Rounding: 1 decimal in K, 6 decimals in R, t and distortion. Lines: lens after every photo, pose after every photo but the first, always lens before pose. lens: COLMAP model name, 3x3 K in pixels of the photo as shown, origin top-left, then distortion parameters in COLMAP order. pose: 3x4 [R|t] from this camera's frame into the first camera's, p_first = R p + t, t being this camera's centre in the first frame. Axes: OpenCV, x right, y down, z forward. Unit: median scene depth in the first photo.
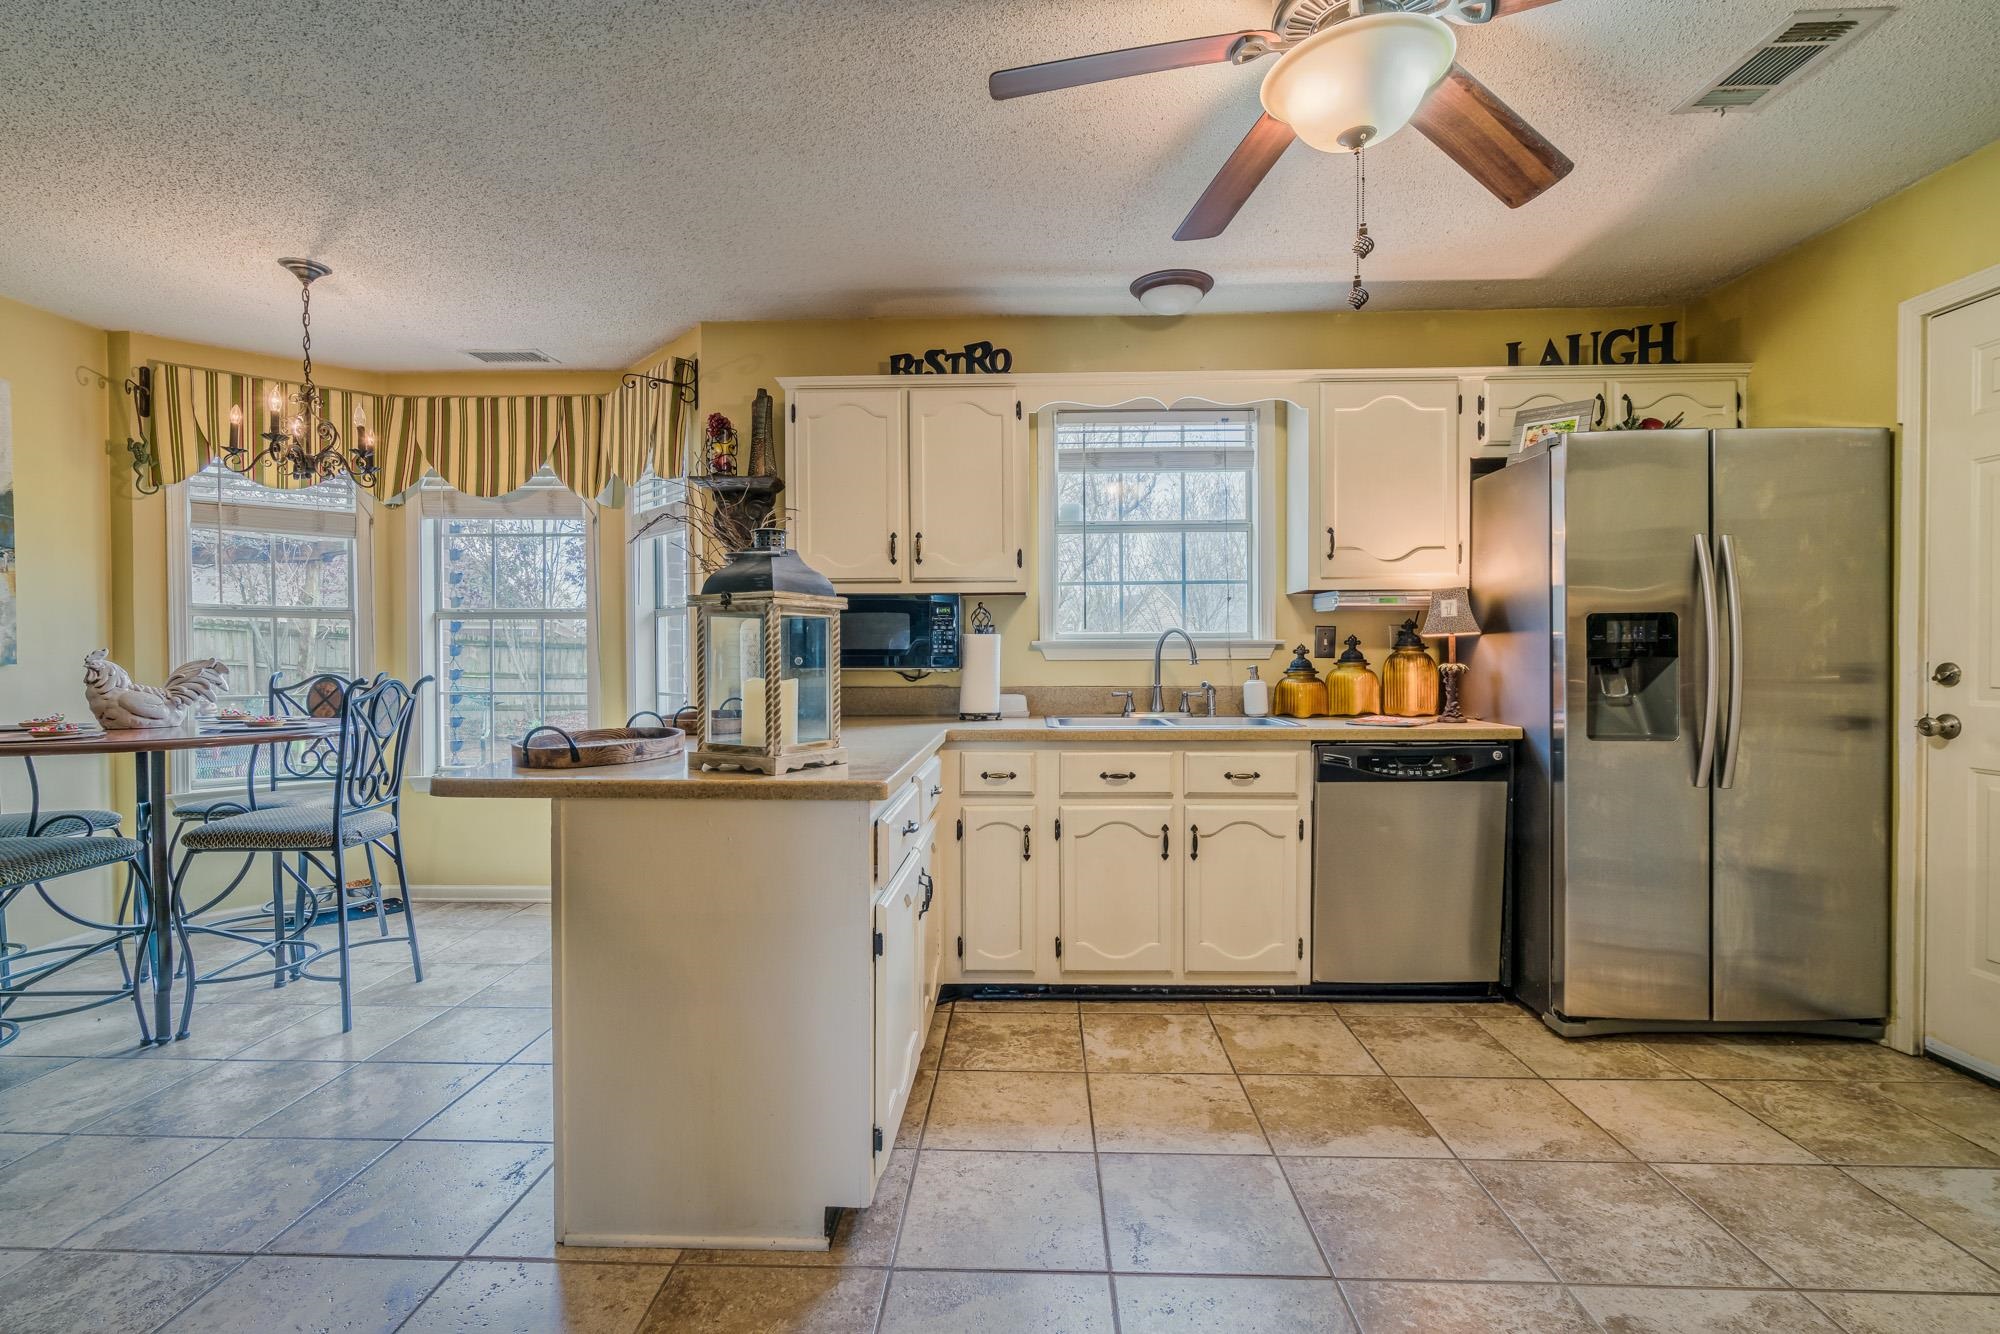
lens RADIAL K [[935.2, 0, 1014.3], [0, 935.2, 671.9], [0, 0, 1]] dist [-0.012553, 0.003628]
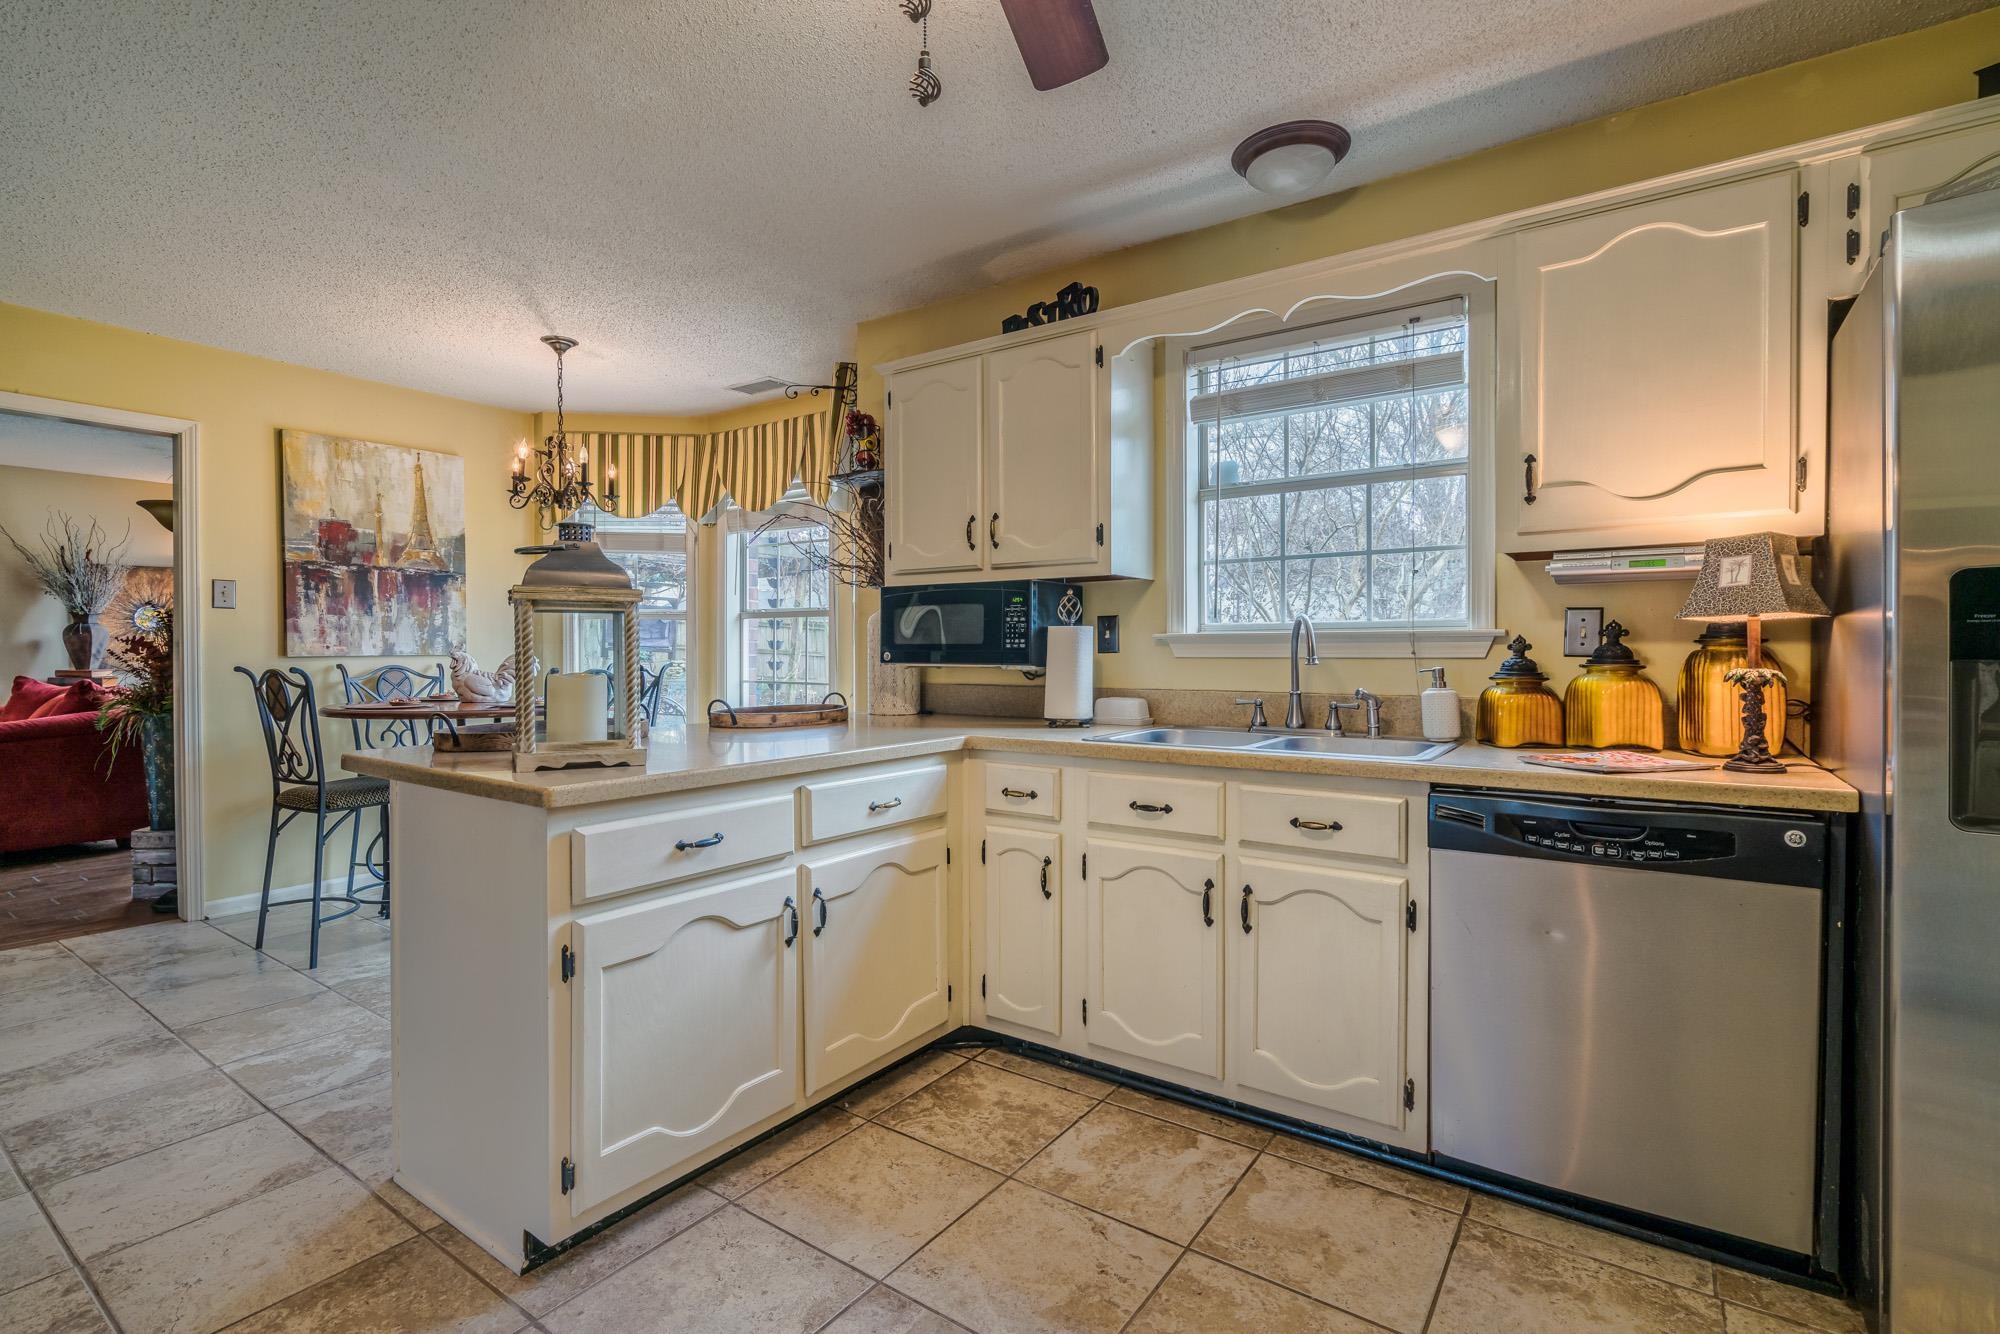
lens RADIAL K [[935.2, 0, 994.0], [0, 935.2, 663.2], [0, 0, 1]] dist [-0.012553, 0.003628]
pose [[0.825702, 0.010484, -0.564009, 0.389414], [-0.012488, 0.999922, 0.000305, -0.005949], [0.563968, 0.006792, 0.825769, 0.257194]]
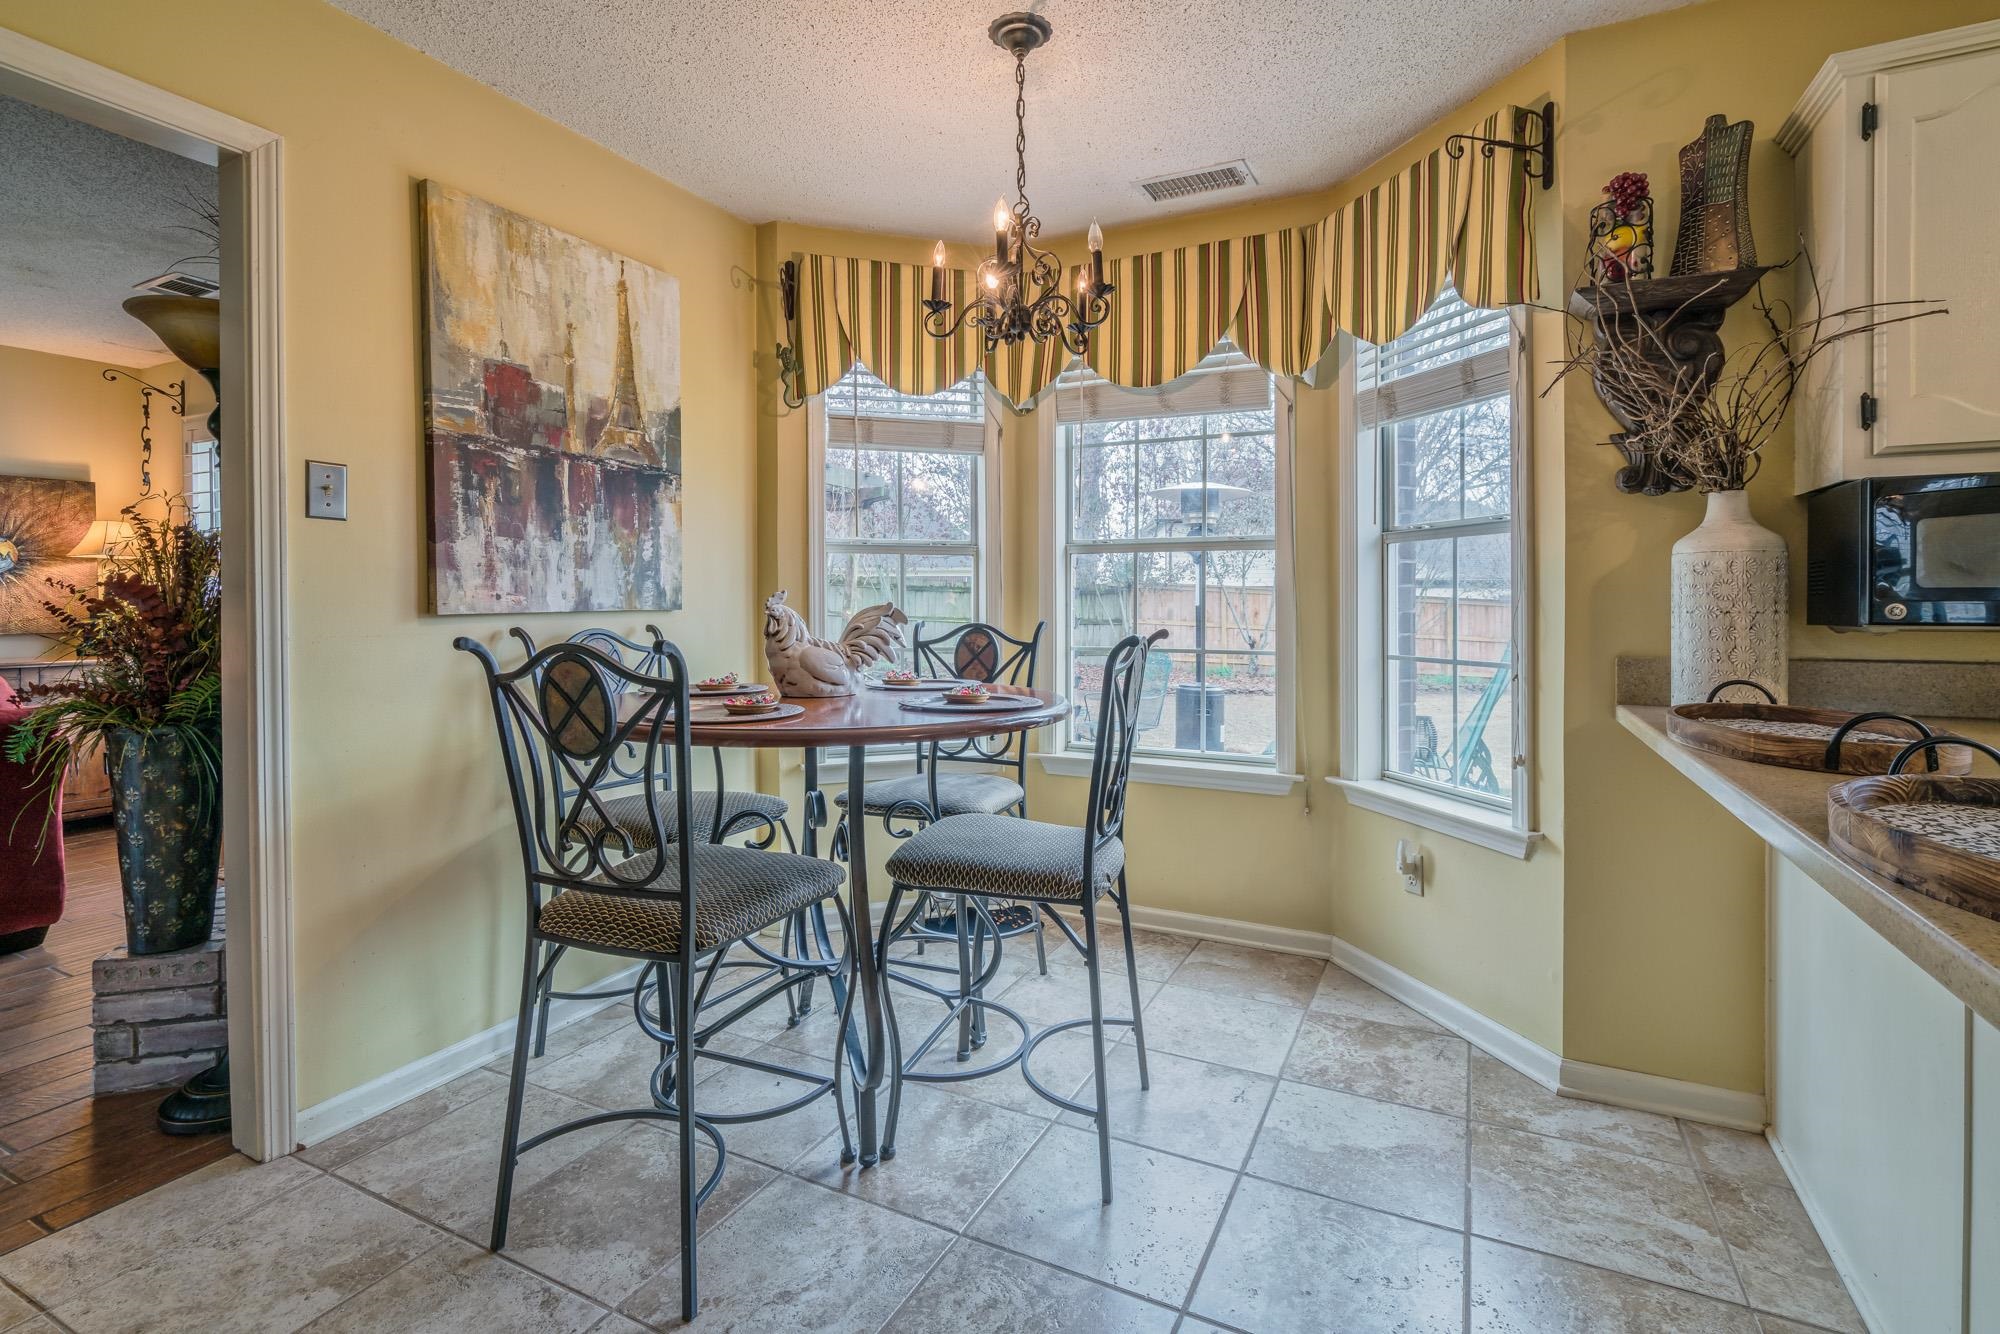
lens RADIAL K [[935.2, 0, 986.1], [0, 935.2, 613.2], [0, 0, 1]] dist [-0.012553, 0.003628]
pose [[0.901134, 0.005313, -0.433508, -0.428006], [-0.007214, 0.999970, -0.002740, -0.004734], [0.433480, 0.005596, 0.901146, 0.326893]]
